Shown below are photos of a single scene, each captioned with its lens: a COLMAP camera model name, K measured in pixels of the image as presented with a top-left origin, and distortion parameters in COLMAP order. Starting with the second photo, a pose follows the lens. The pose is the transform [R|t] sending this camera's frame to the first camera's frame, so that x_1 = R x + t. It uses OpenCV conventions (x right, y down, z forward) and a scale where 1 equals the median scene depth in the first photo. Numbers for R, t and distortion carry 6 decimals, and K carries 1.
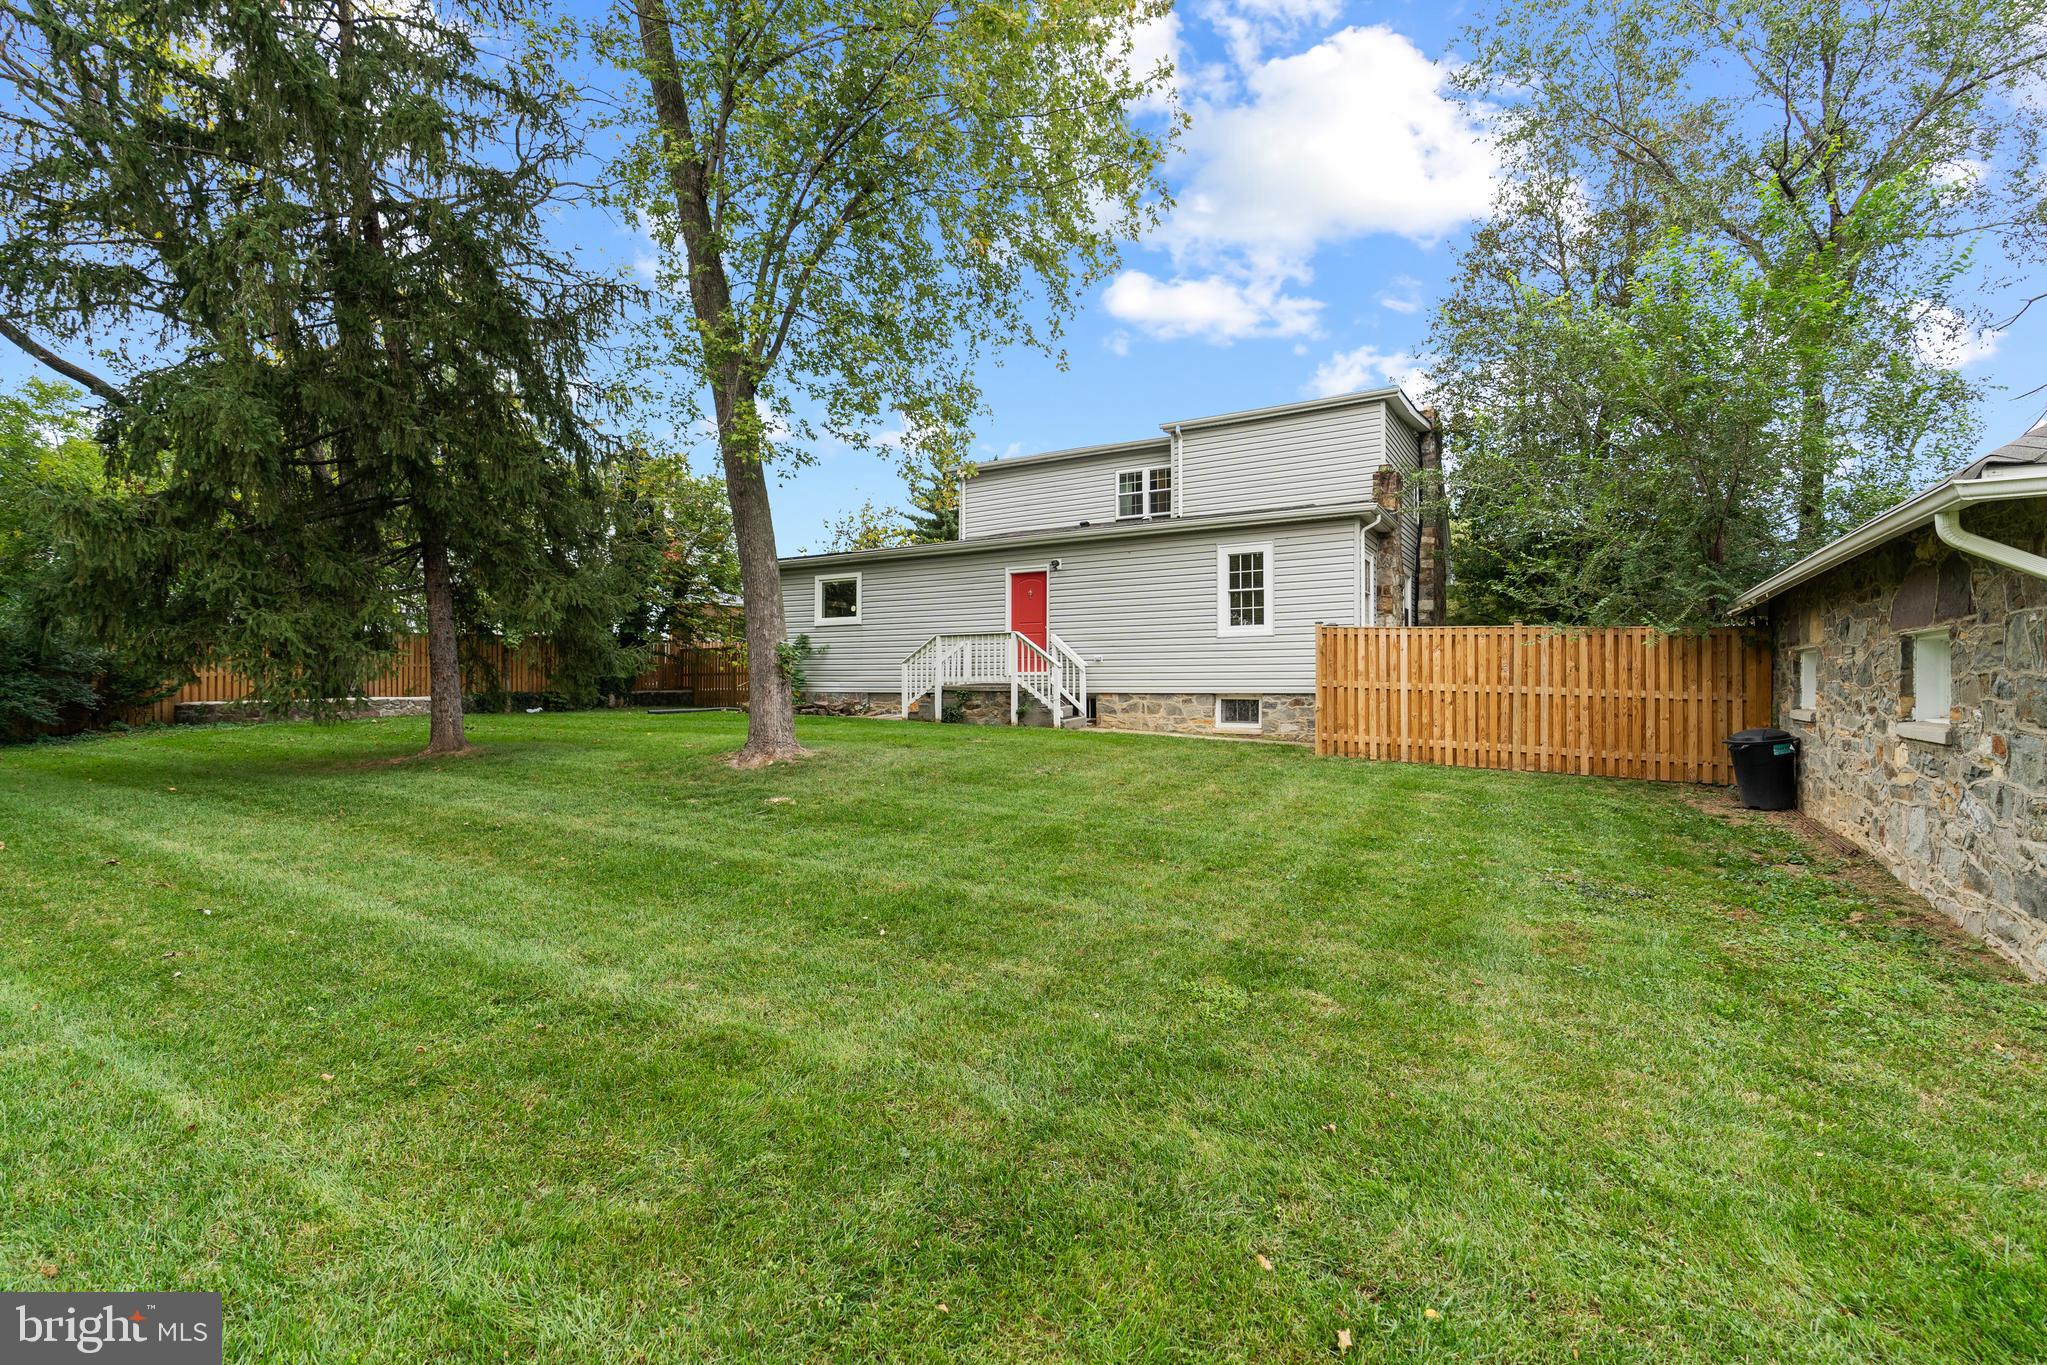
lens RADIAL K [[923.6, 0, 1025.7], [0, 923.6, 681.5], [0, 0, 1]] dist [-0.003453, -0.001008]
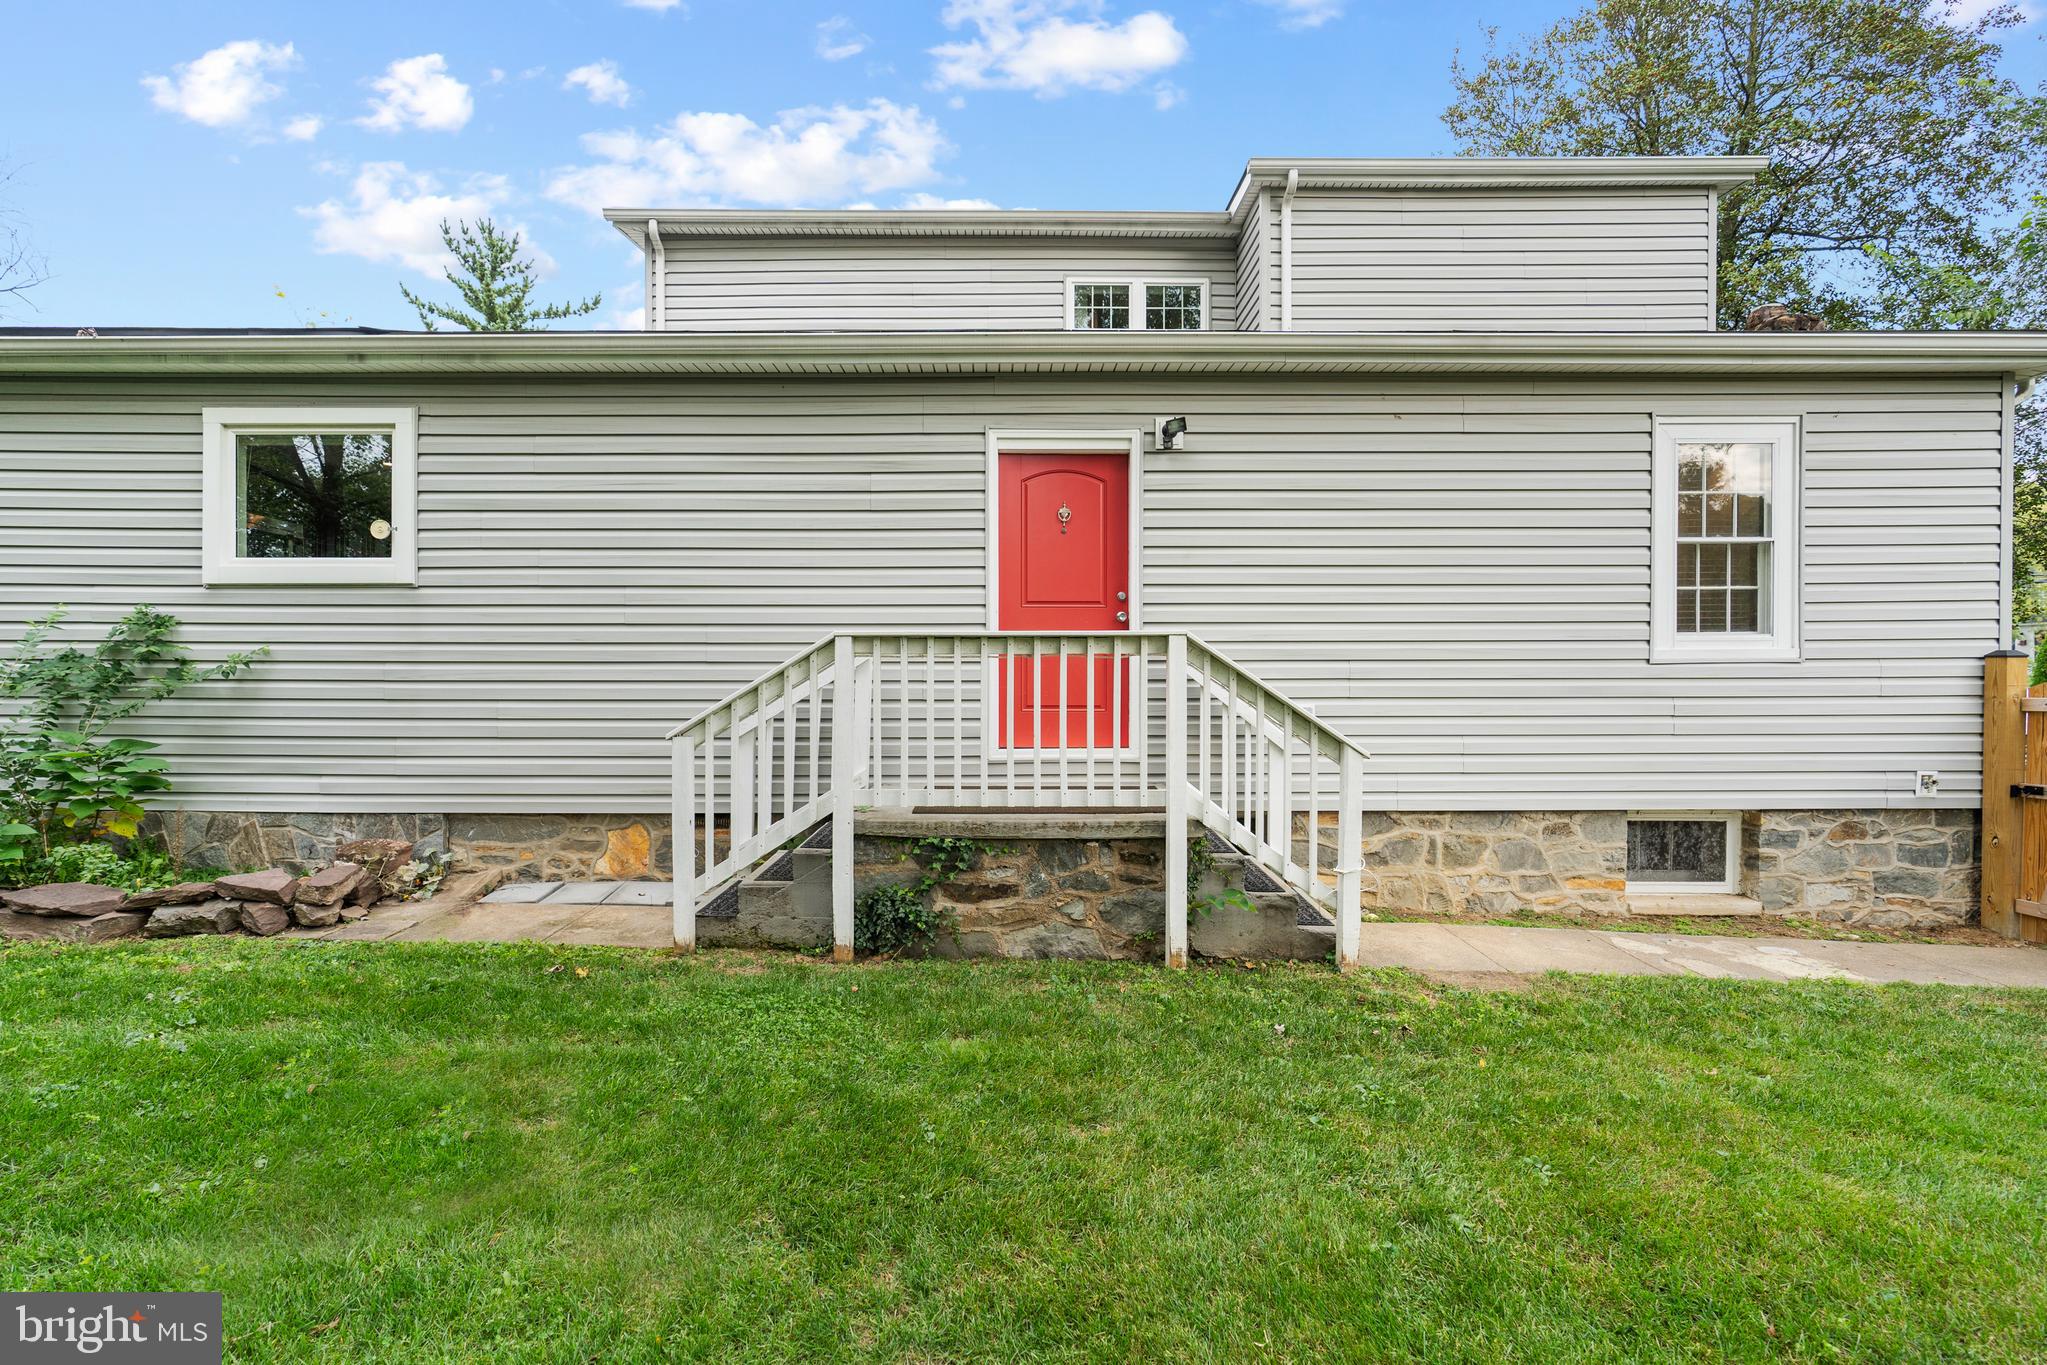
lens RADIAL K [[923.6, 0, 1004.1], [0, 923.6, 683.6], [0, 0, 1]] dist [-0.003453, -0.001008]
pose [[0.857039, -0.001391, 0.515250, -0.203498], [-0.002580, 0.999972, 0.006991, -0.039367], [-0.515245, -0.007321, 0.857012, 0.781449]]
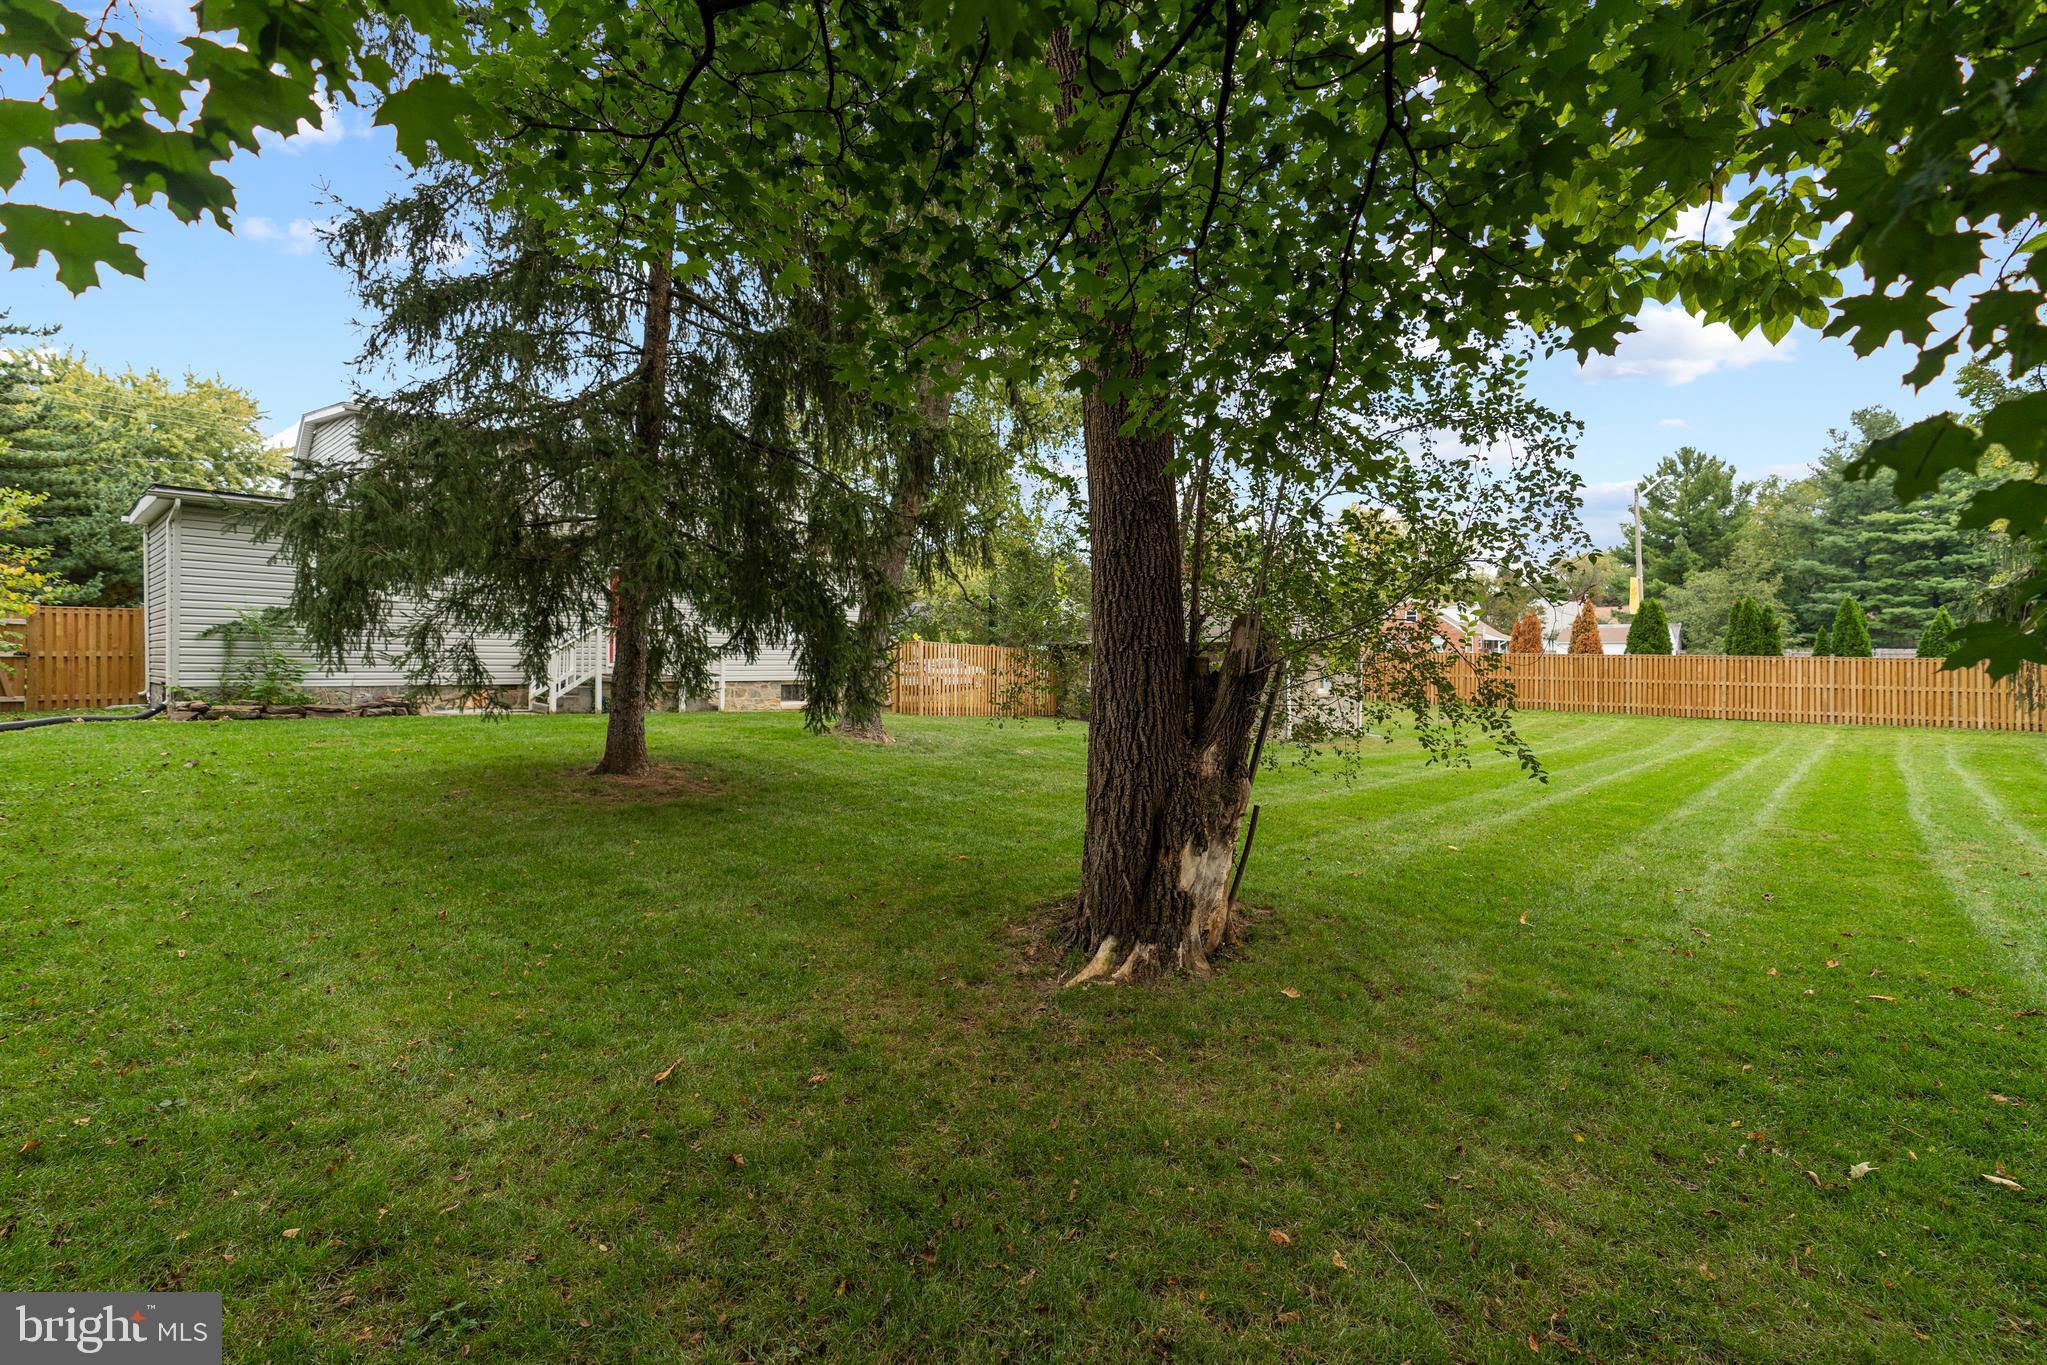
lens RADIAL K [[923.6, 0, 1005.9], [0, 923.6, 668.3], [0, 0, 1]] dist [-0.003453, -0.001008]
pose [[0.208946, 0.000583, 0.977927, -1.047914], [-0.008707, 0.999961, 0.001264, -0.010546], [-0.977888, -0.008779, 0.208943, 0.366175]]
